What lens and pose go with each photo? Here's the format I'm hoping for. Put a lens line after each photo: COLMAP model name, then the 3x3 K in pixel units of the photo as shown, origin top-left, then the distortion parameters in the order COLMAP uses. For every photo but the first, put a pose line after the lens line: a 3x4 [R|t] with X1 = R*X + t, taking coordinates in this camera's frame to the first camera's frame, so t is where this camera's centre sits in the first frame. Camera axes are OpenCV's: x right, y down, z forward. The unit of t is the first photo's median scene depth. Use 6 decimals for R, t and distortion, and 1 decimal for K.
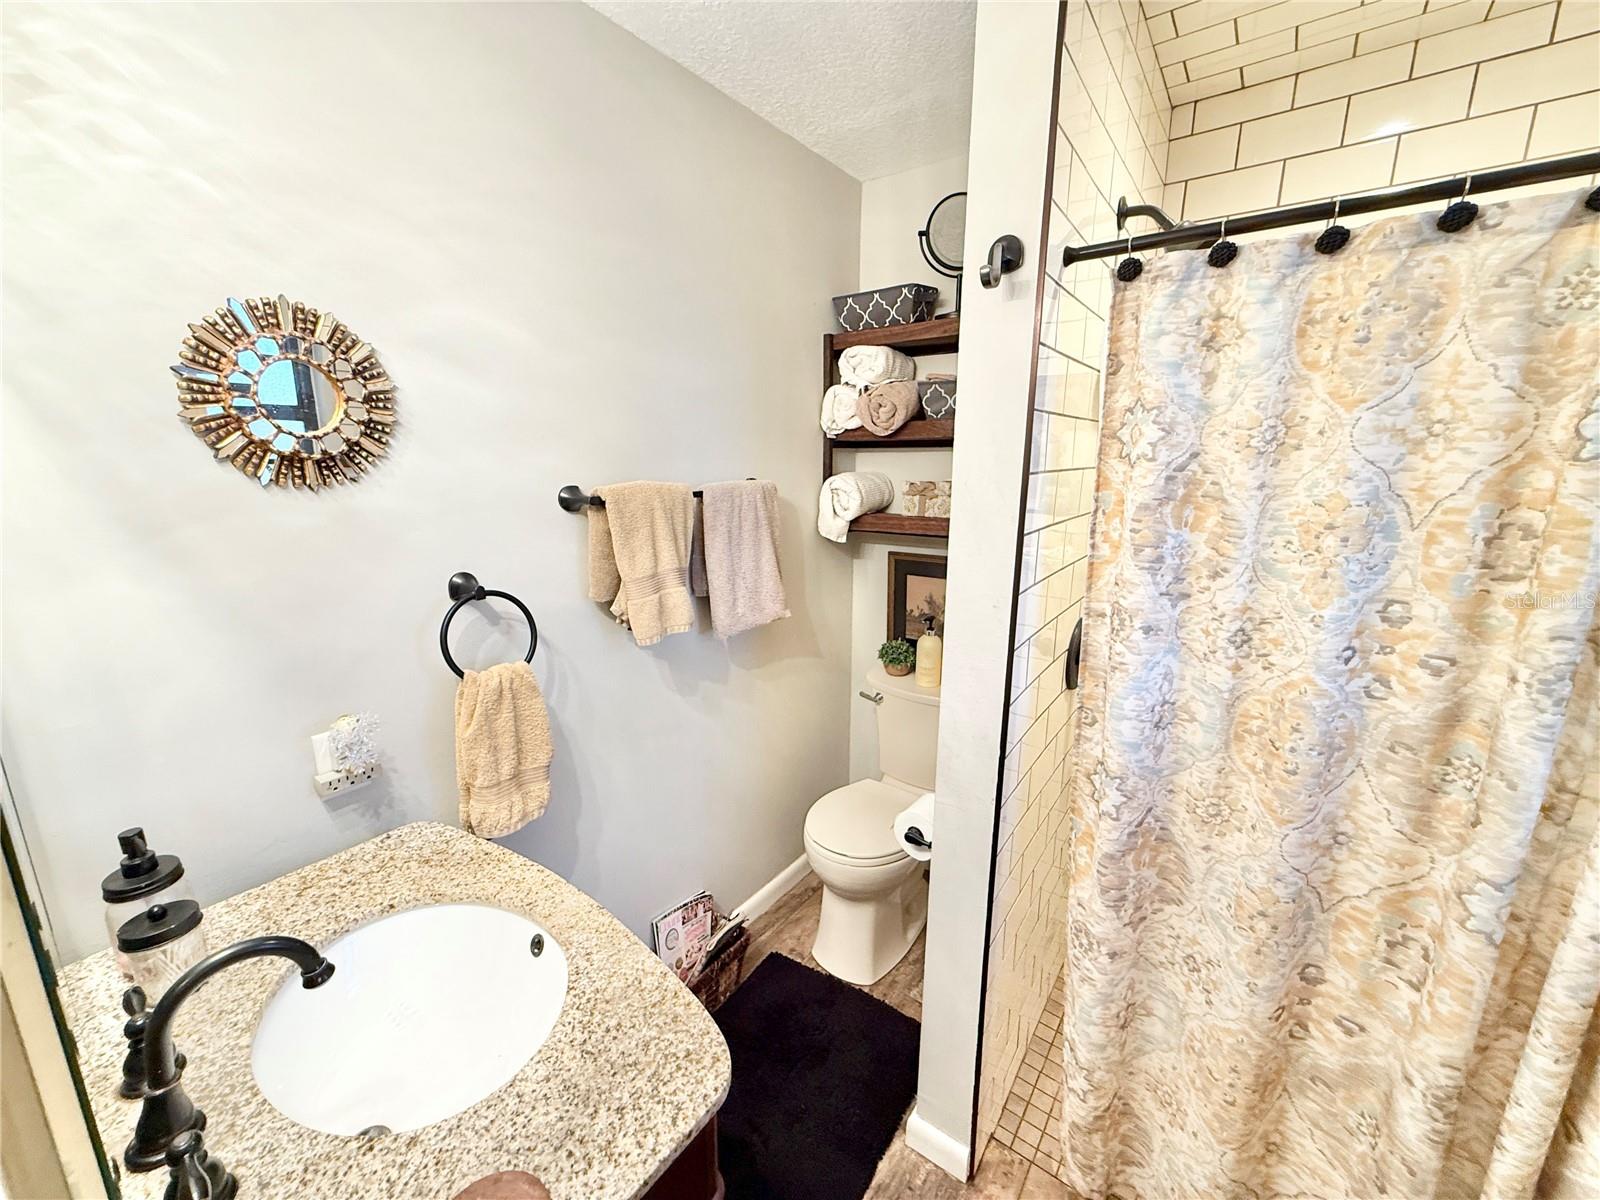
lens RADIAL K [[636.8, 0, 795.8], [0, 636.8, 601.6], [0, 0, 1]] dist [-0.002075, -0.000303]
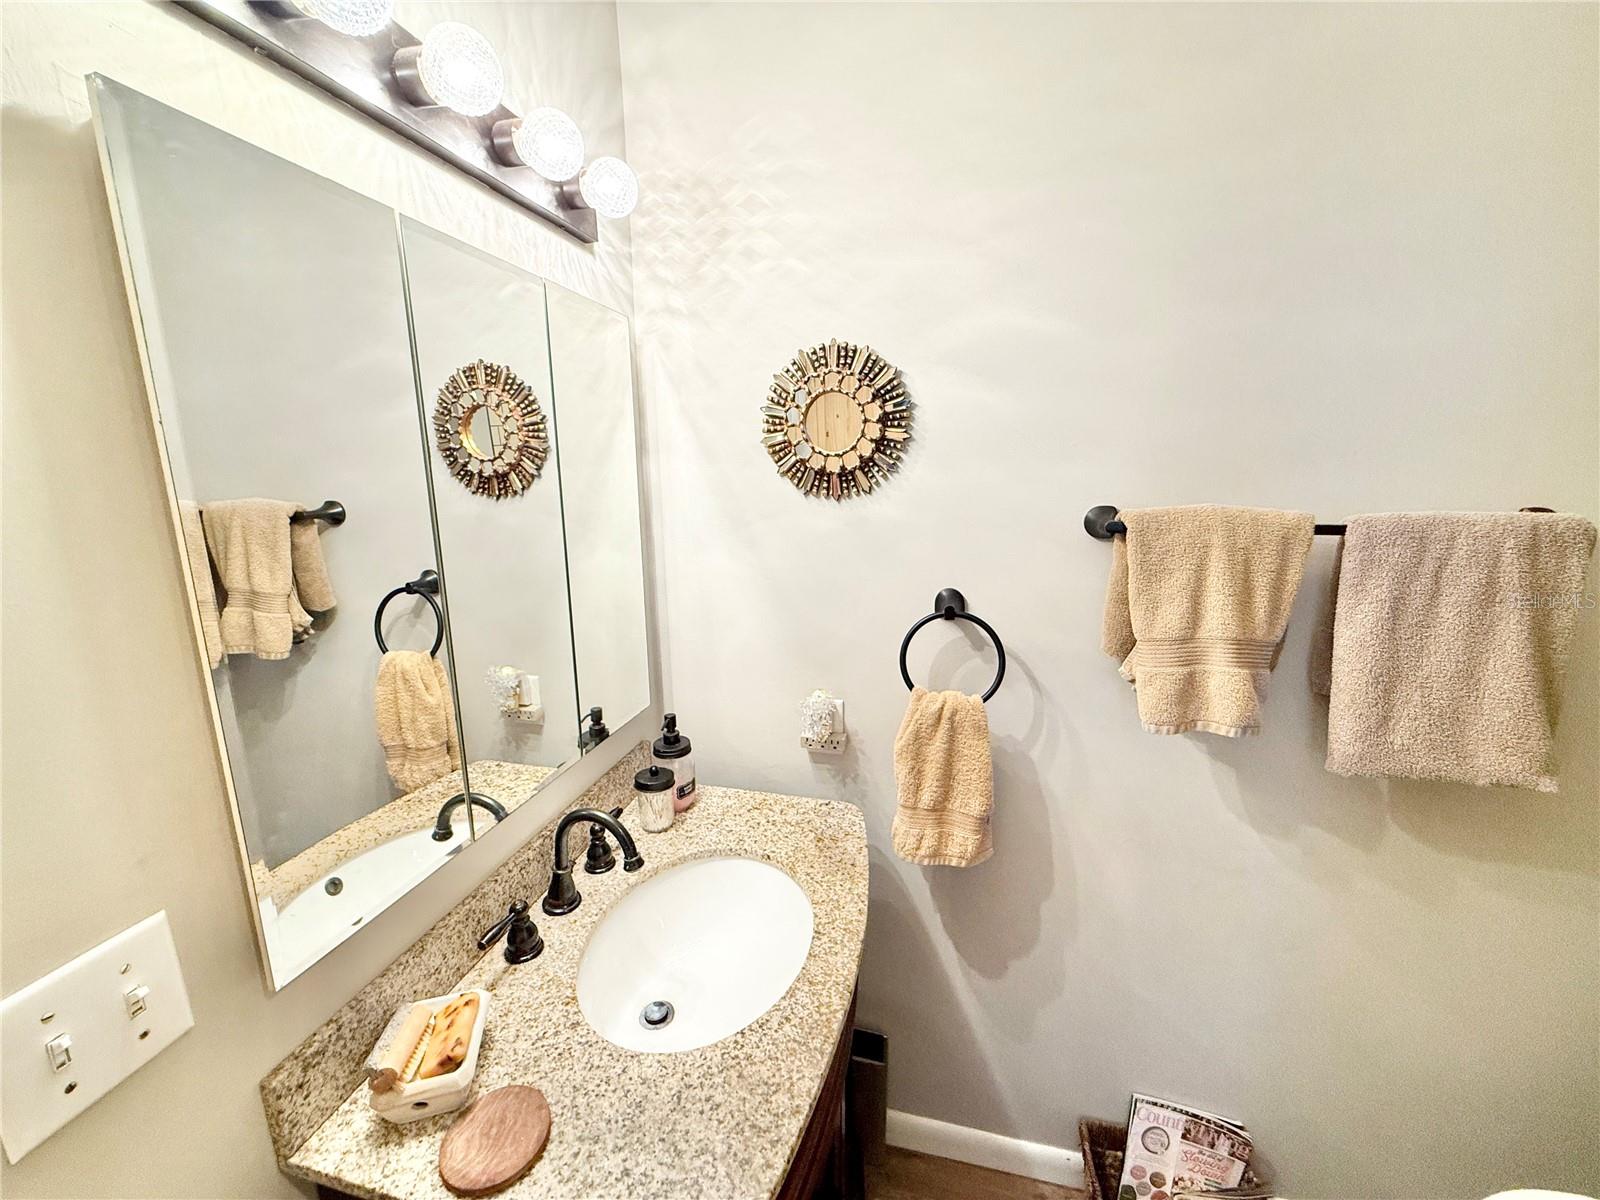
lens RADIAL K [[636.8, 0, 795.8], [0, 636.8, 601.6], [0, 0, 1]] dist [-0.002075, -0.000303]
pose [[0.388527, 0.184343, -0.902809, 0.322798], [-0.196799, 0.973777, 0.114141, -0.109701], [0.900176, 0.133325, 0.414617, 0.461146]]
